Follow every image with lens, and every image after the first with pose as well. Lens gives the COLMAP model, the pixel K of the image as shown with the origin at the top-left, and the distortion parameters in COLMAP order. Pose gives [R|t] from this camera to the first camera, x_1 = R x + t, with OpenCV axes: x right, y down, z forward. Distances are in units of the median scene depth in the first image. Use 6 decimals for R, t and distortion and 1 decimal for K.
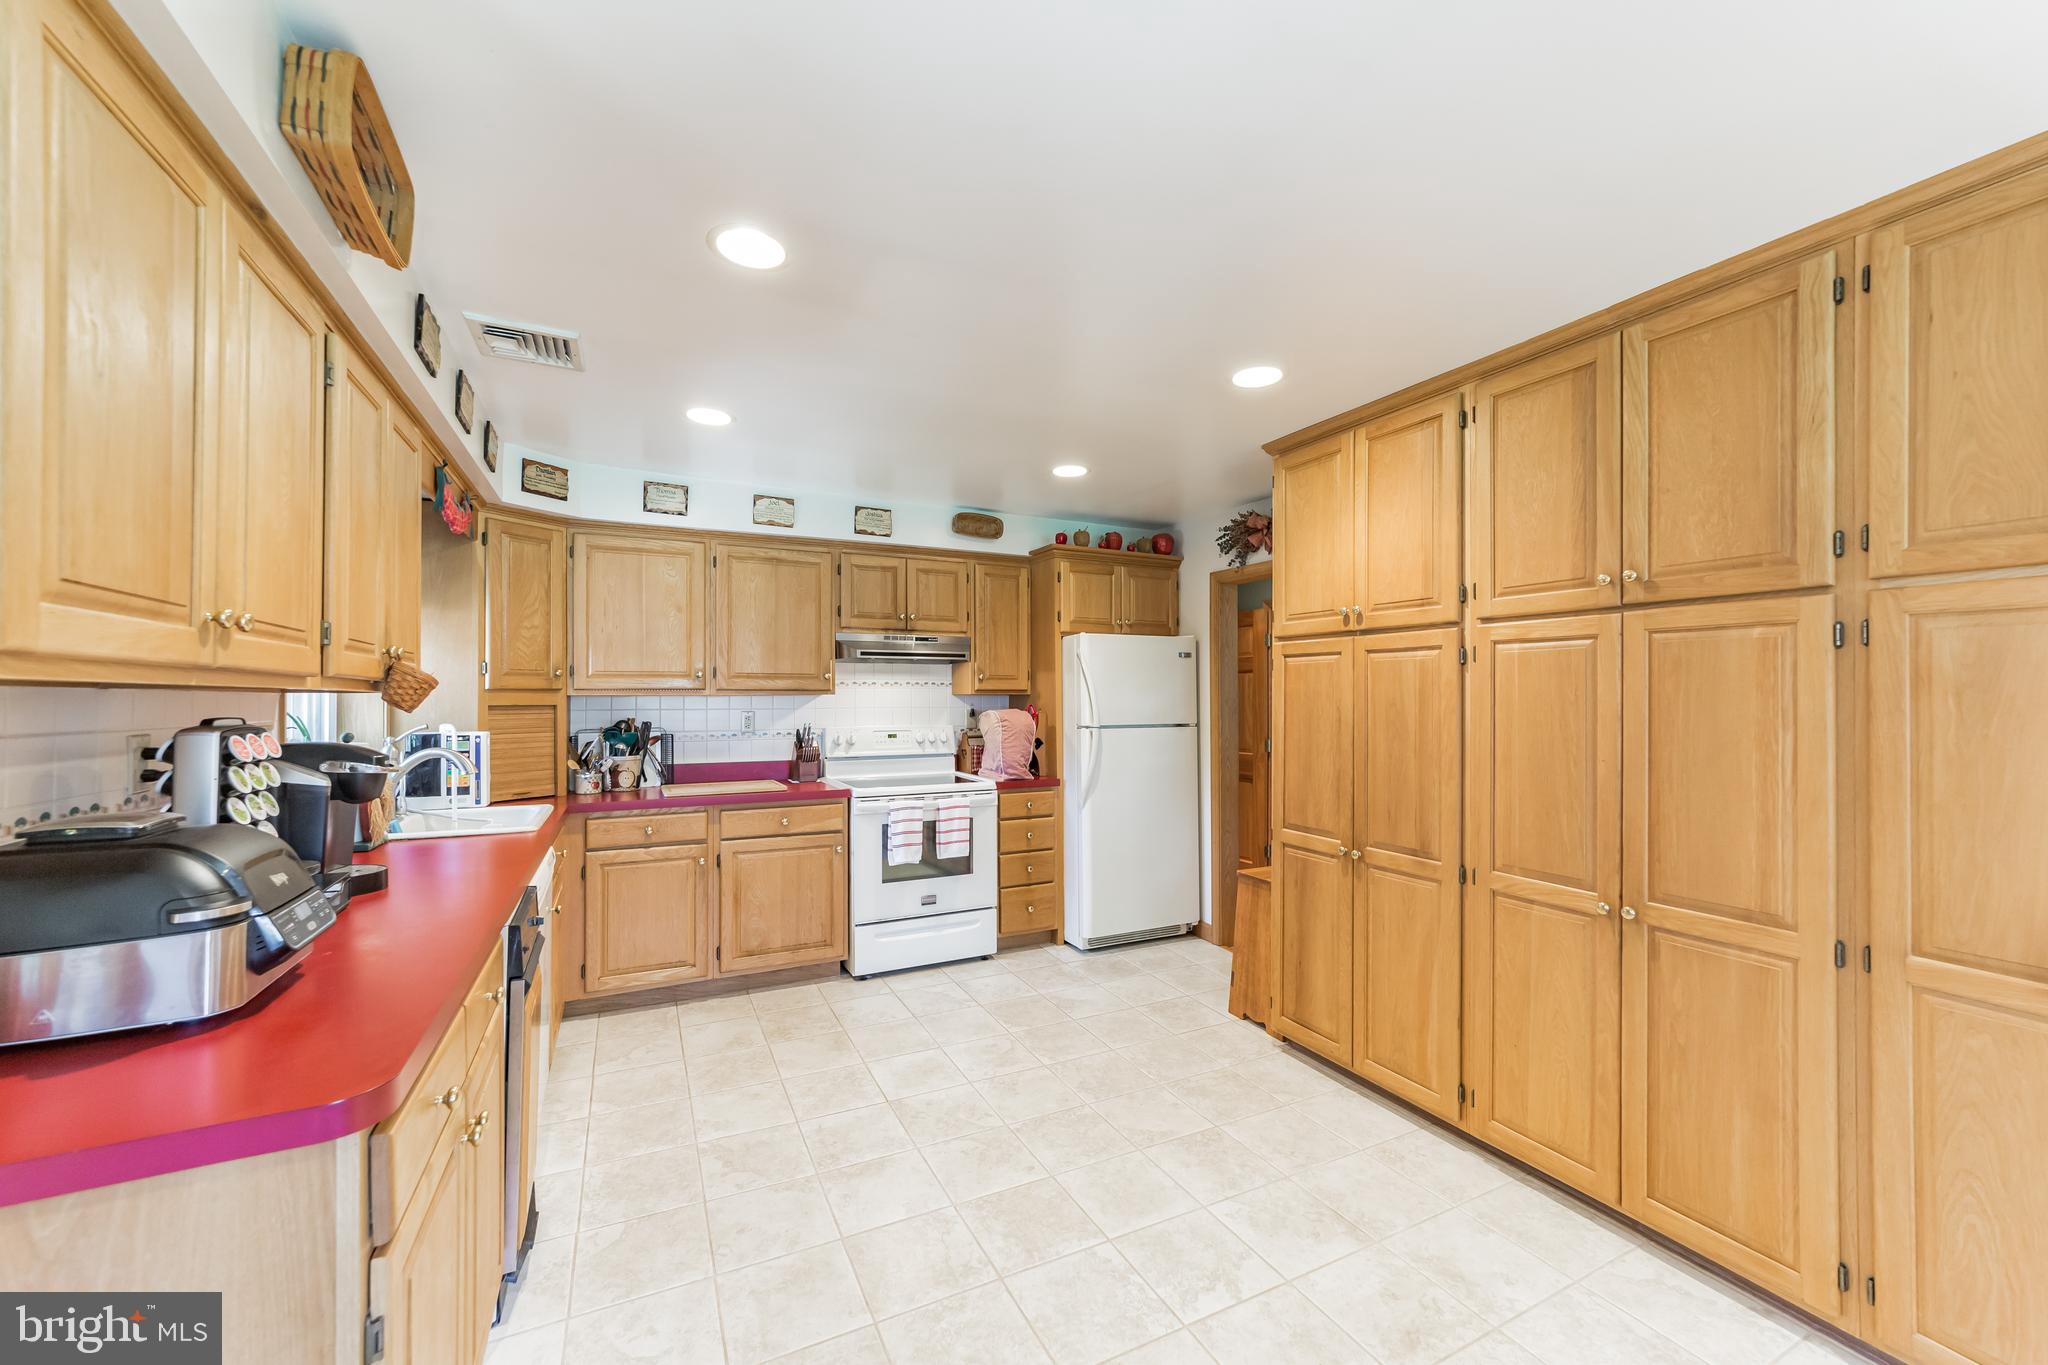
lens RADIAL K [[813.4, 0, 1013.8], [0, 813.4, 697.3], [0, 0, 1]] dist [-0.023051, 0.010766]
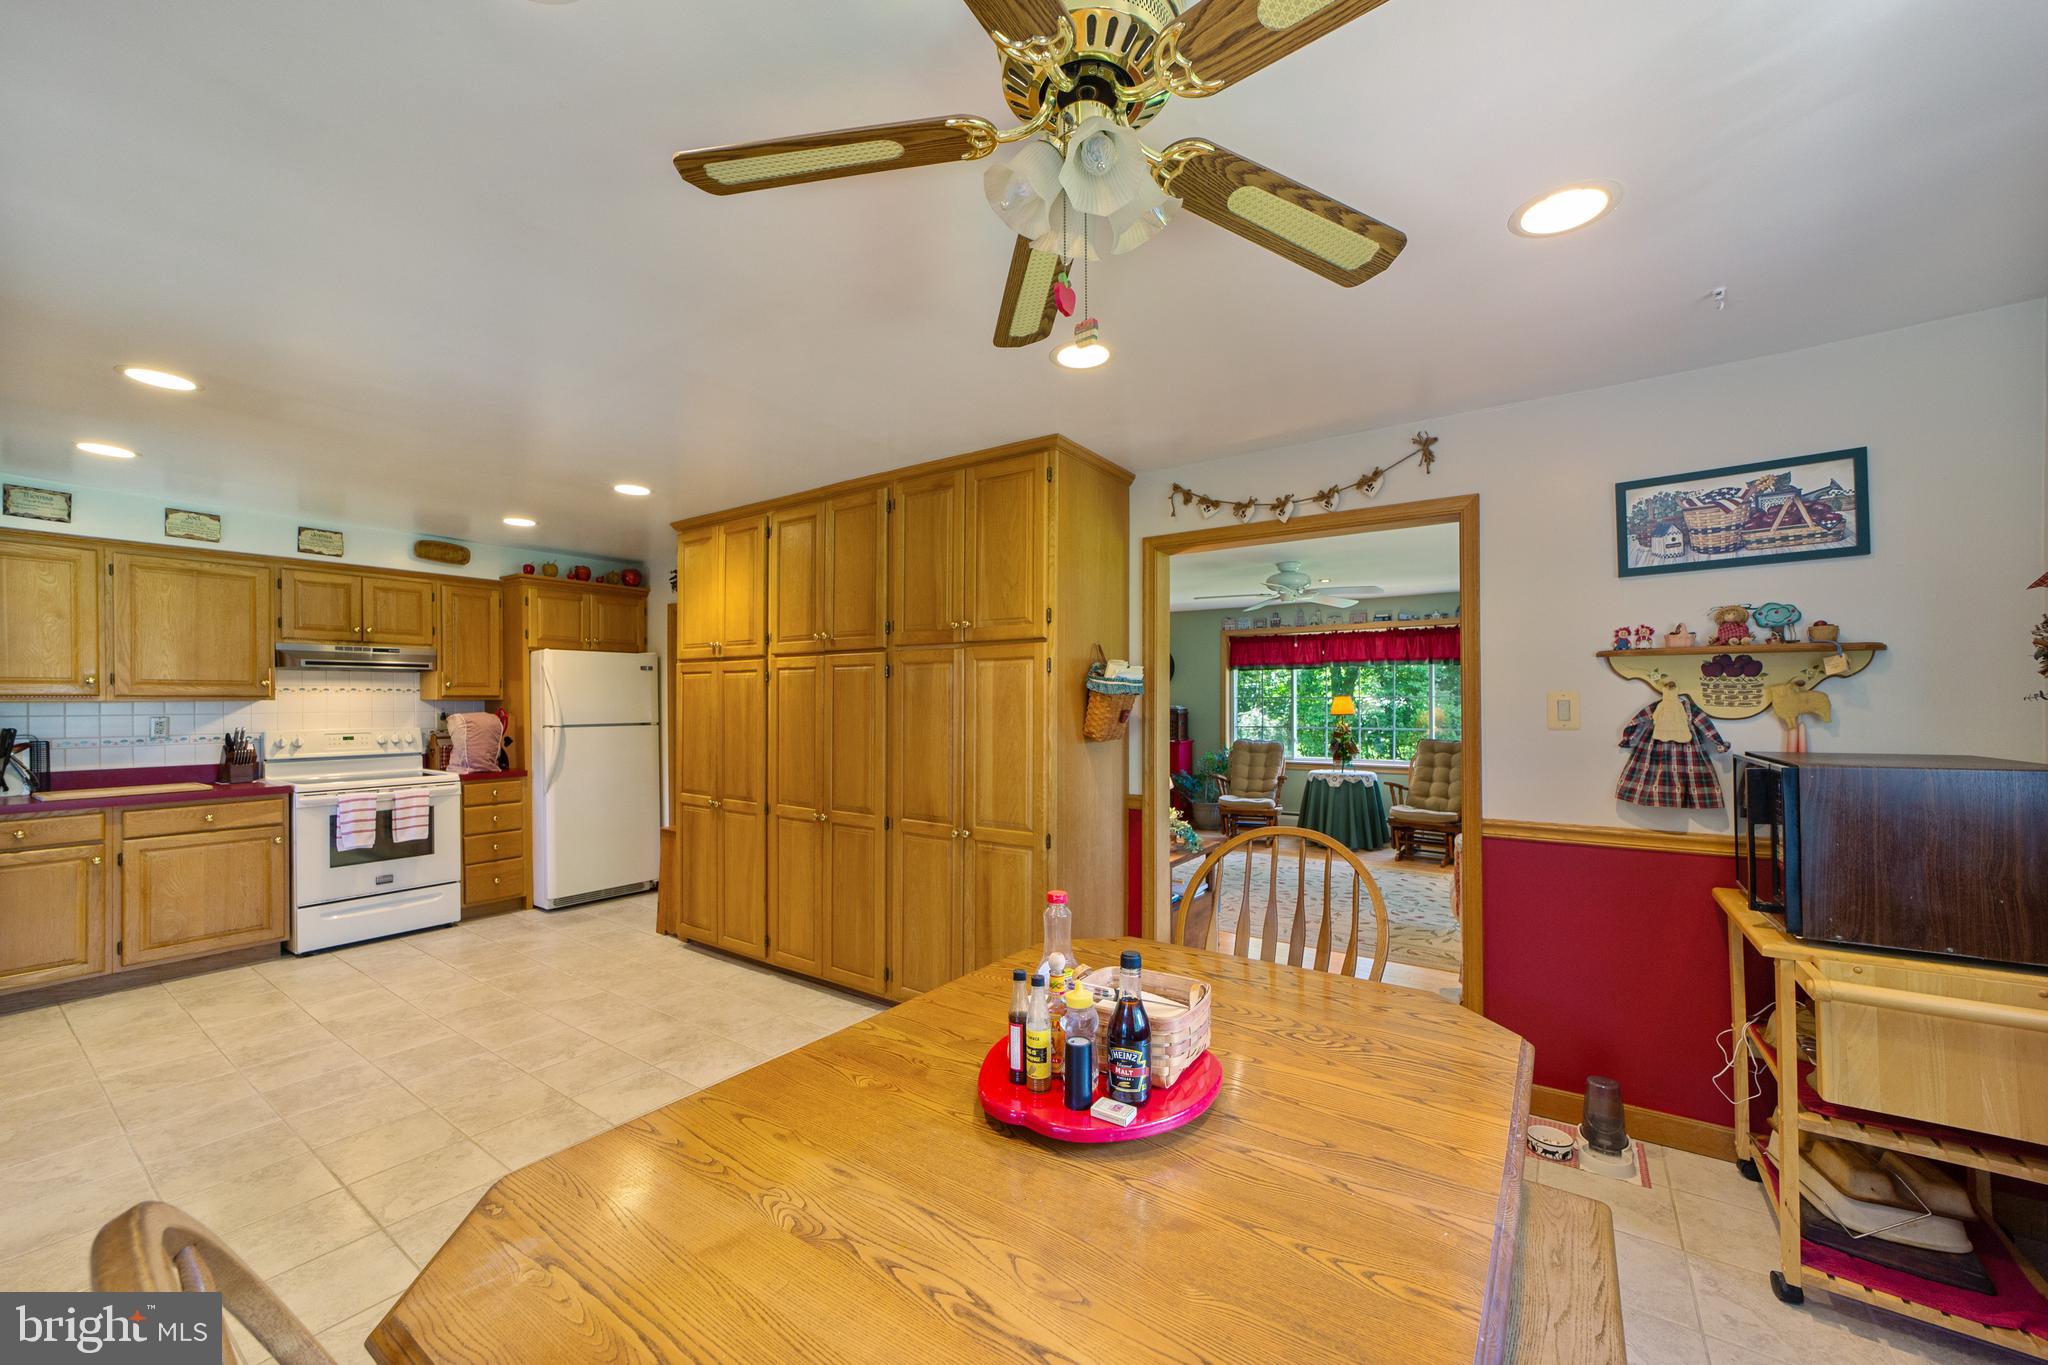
lens RADIAL K [[796.3, 0, 1036.9], [0, 796.3, 704.4], [0, 0, 1]] dist [-0.021794, 0.009398]
pose [[0.865790, -0.004627, 0.500386, 0.138771], [0.002634, 0.999986, 0.004690, -0.000066], [-0.500400, -0.002743, 0.865790, -0.426548]]
